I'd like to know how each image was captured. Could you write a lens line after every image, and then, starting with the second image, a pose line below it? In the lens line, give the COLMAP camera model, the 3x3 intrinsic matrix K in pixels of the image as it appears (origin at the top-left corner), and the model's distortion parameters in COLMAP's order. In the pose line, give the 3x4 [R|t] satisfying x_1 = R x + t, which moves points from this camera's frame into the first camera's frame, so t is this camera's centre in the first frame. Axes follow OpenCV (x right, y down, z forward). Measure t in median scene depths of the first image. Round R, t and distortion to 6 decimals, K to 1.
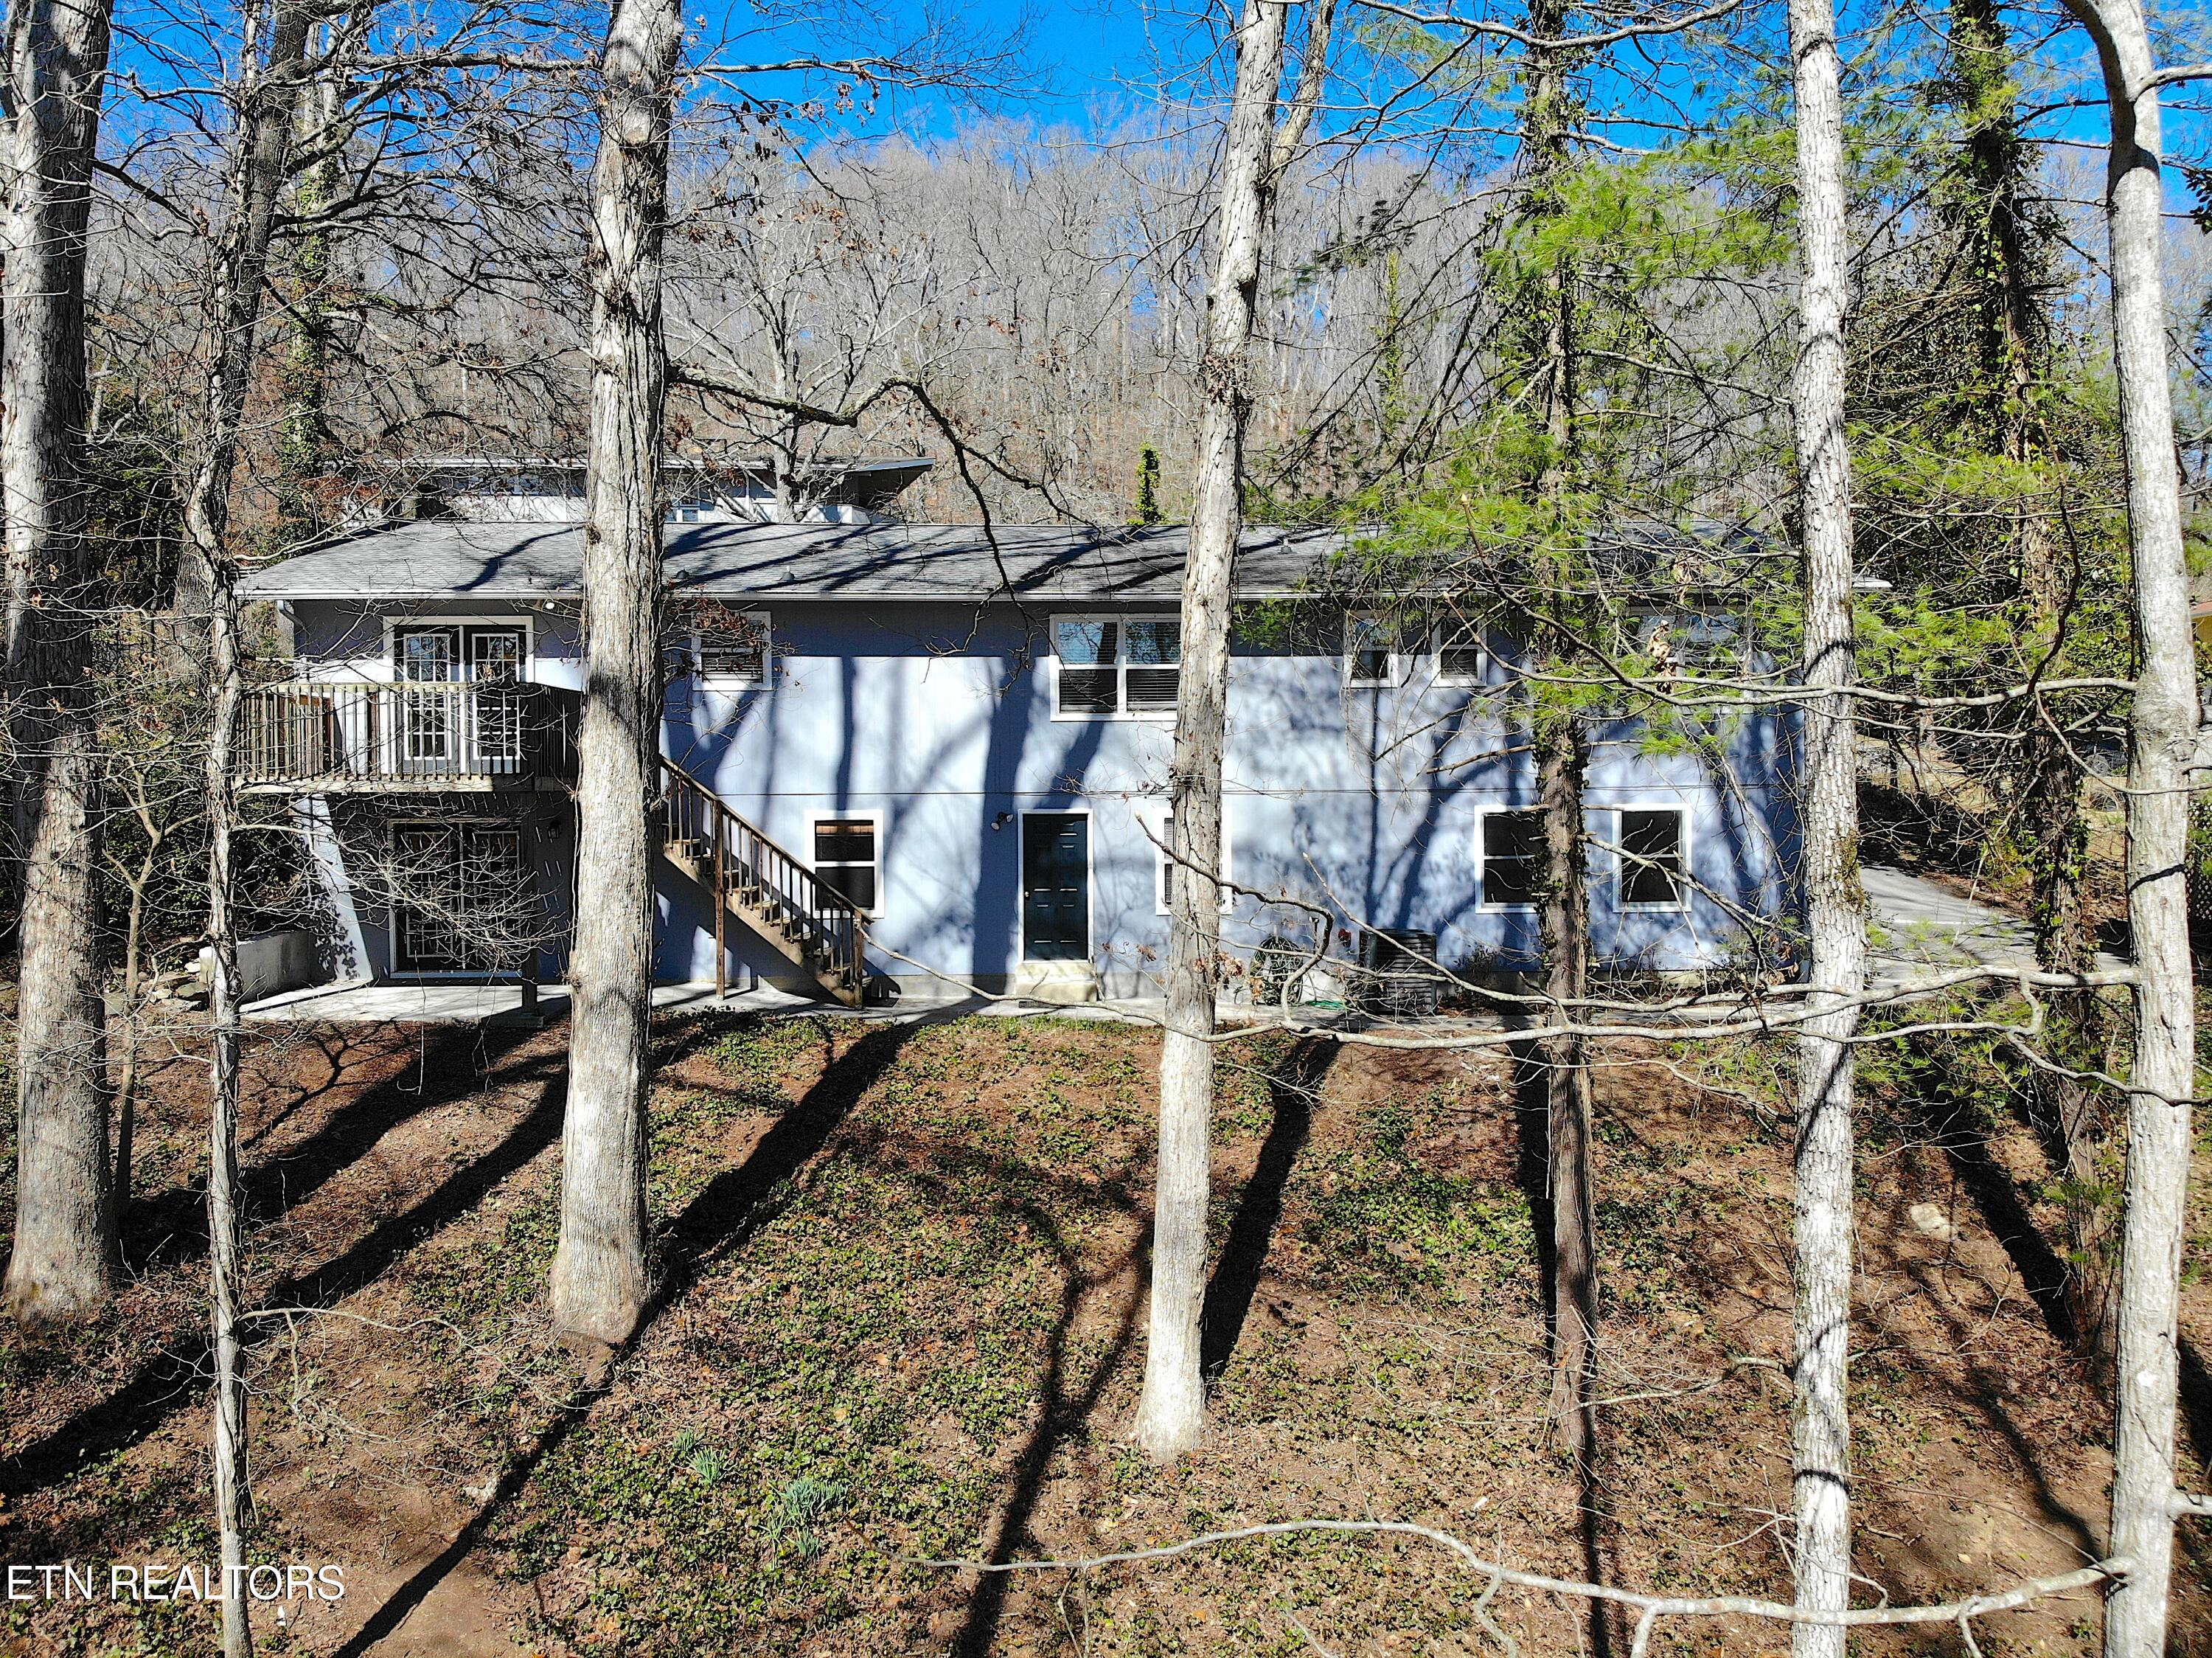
lens RADIAL K [[1558.1, 0, 1073.3], [0, 1558.1, 823.3], [0, 0, 1]] dist [0.034684, -0.149058]
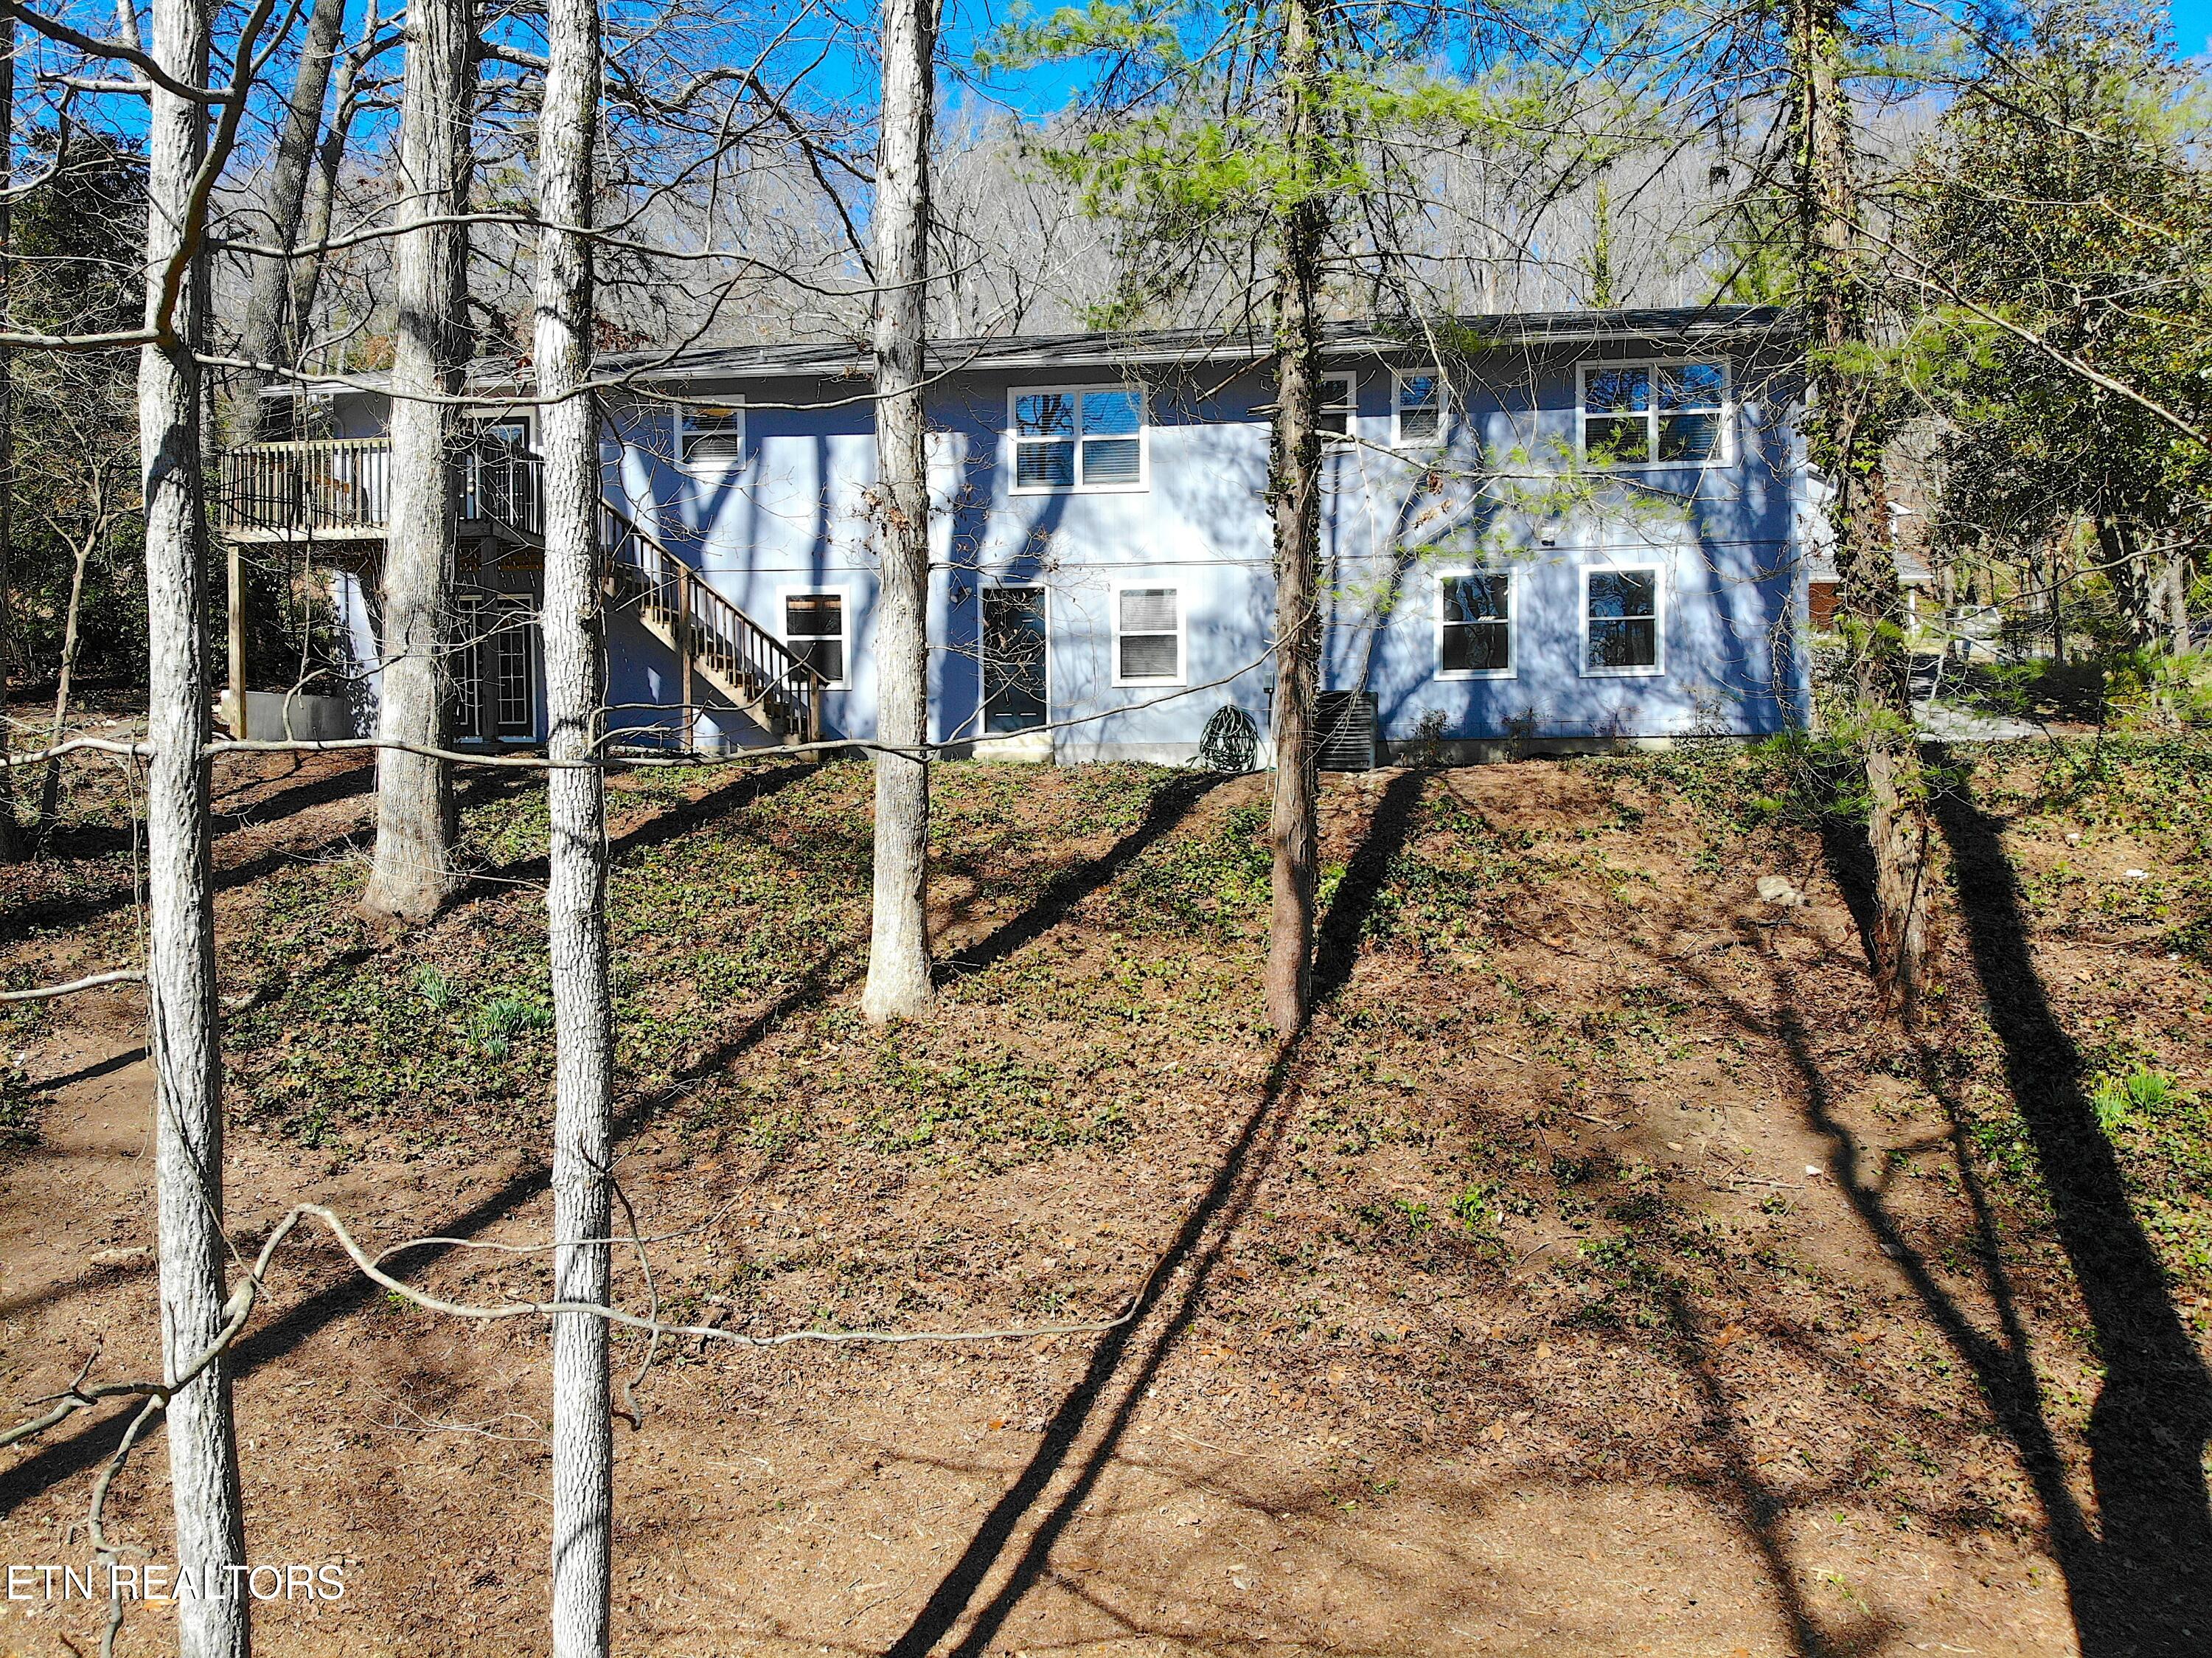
lens RADIAL K [[1558.1, 0, 1073.3], [0, 1558.1, 823.3], [0, 0, 1]] dist [0.034684, -0.149058]
pose [[0.988961, 0.005125, -0.148089, 0.185732], [-0.002900, 0.999880, 0.015235, 0.139627], [0.148149, -0.014637, 0.988857, -0.006729]]
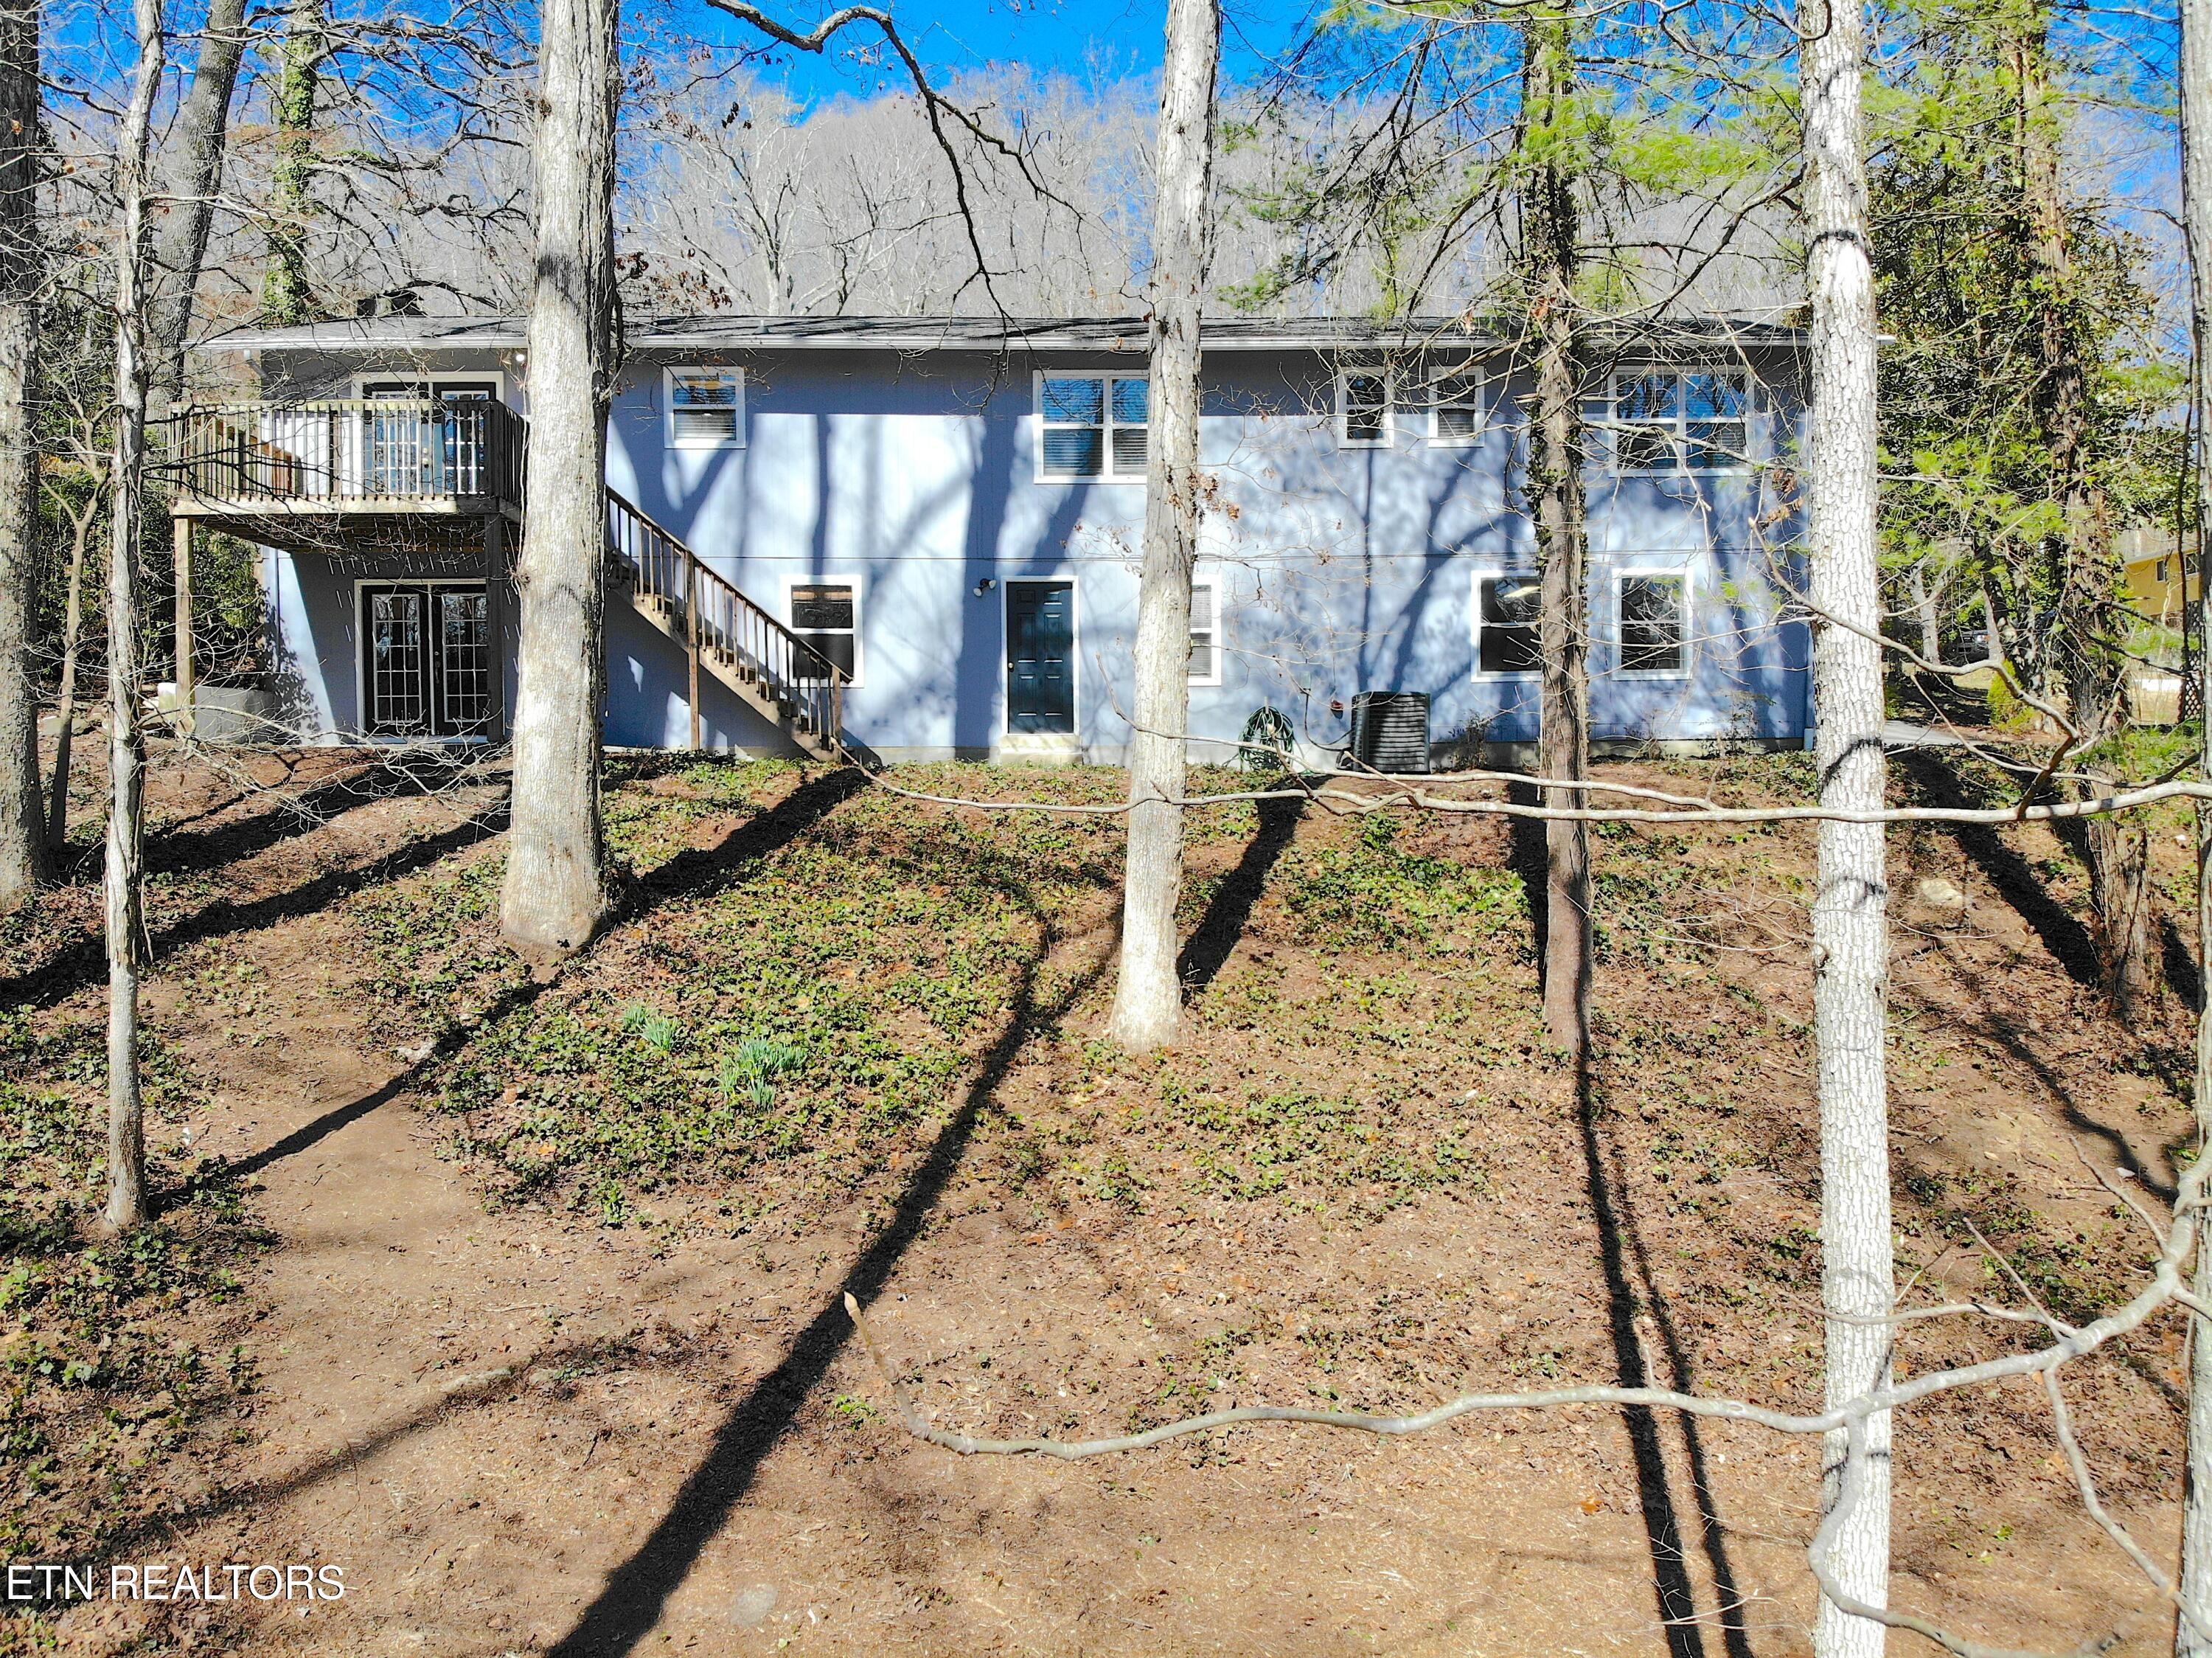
lens RADIAL K [[1562.8, 0, 1071.3], [0, 1562.8, 834.3], [0, 0, 1]] dist [0.053541, -0.180976]
pose [[0.999999, -0.001083, -0.000423, 0.009335], [0.001093, 0.999689, 0.024927, 0.134722], [0.000396, -0.024927, 0.999689, 0.021104]]
